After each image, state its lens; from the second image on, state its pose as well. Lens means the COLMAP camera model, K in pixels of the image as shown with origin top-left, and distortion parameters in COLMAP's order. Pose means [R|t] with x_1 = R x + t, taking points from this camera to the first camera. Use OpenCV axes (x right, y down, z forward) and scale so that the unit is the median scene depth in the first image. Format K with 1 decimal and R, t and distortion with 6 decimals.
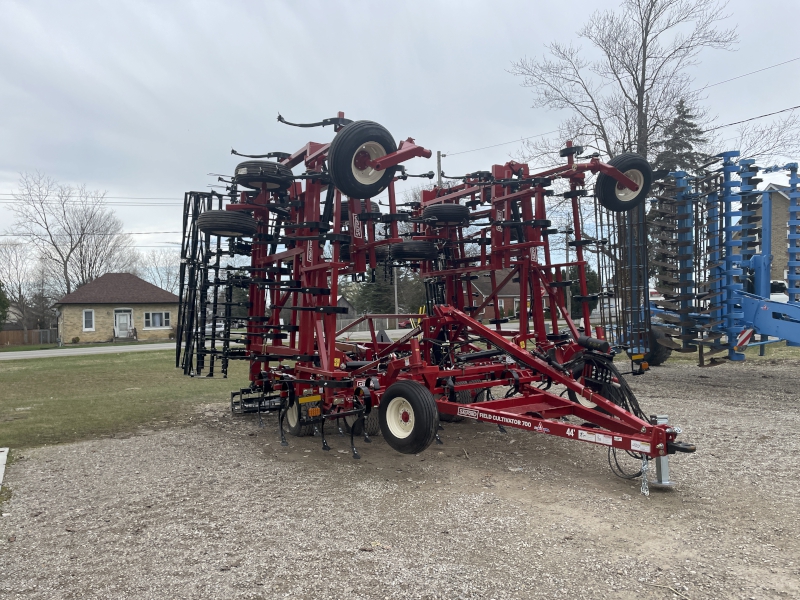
lens RADIAL K [[604.8, 0, 399.3], [0, 604.8, 302.4], [0, 0, 1]] dist [0.022686, -0.020259]
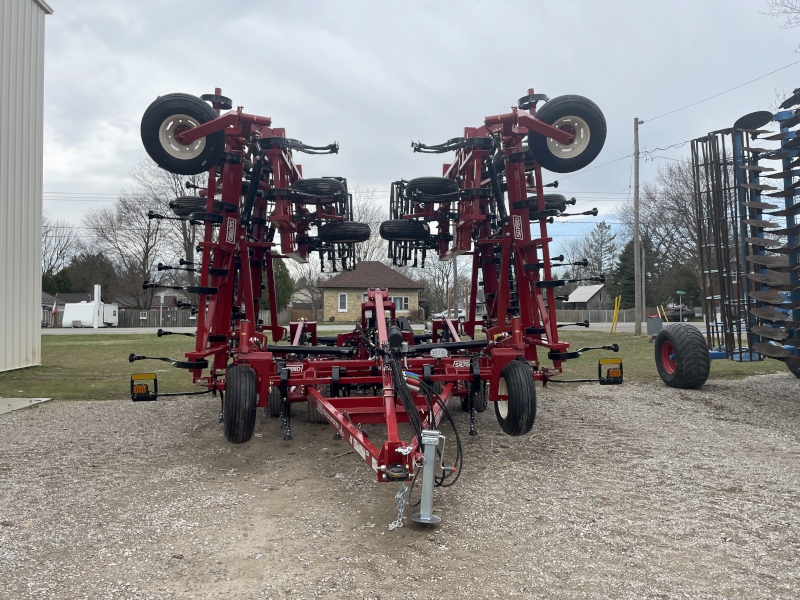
lens RADIAL K [[604.8, 0, 400.4], [0, 604.8, 299.8], [0, 0, 1]] dist [0.022686, -0.020259]
pose [[0.901707, 0.026039, -0.431563, 0.085864], [-0.019323, 0.999614, 0.019939, 0.000432], [0.431915, -0.009640, 0.901863, 0.034341]]
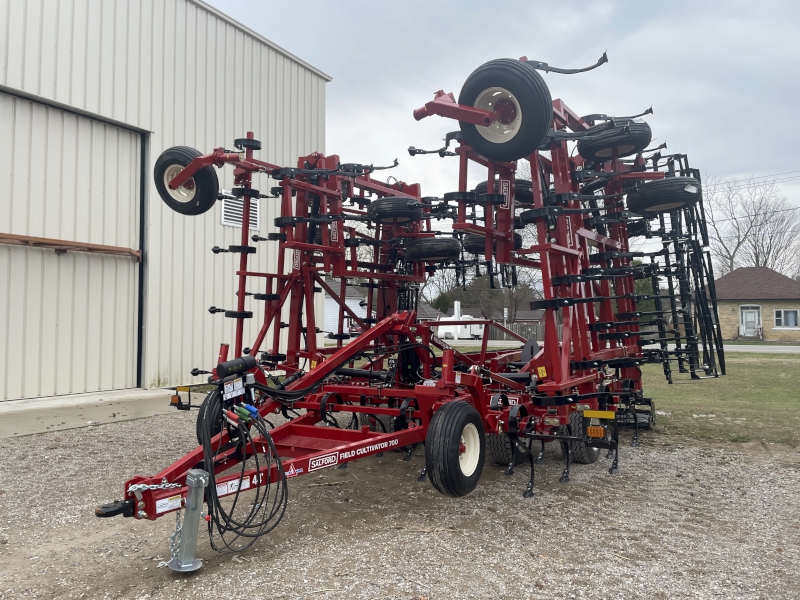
lens RADIAL K [[604.8, 0, 394.3], [0, 604.8, 297.1], [0, 0, 1]] dist [0.022686, -0.020259]
pose [[0.463207, 0.001121, -0.886249, 0.140284], [-0.001052, 0.999999, 0.000716, -0.002782], [0.886249, 0.000601, 0.463208, 0.103656]]
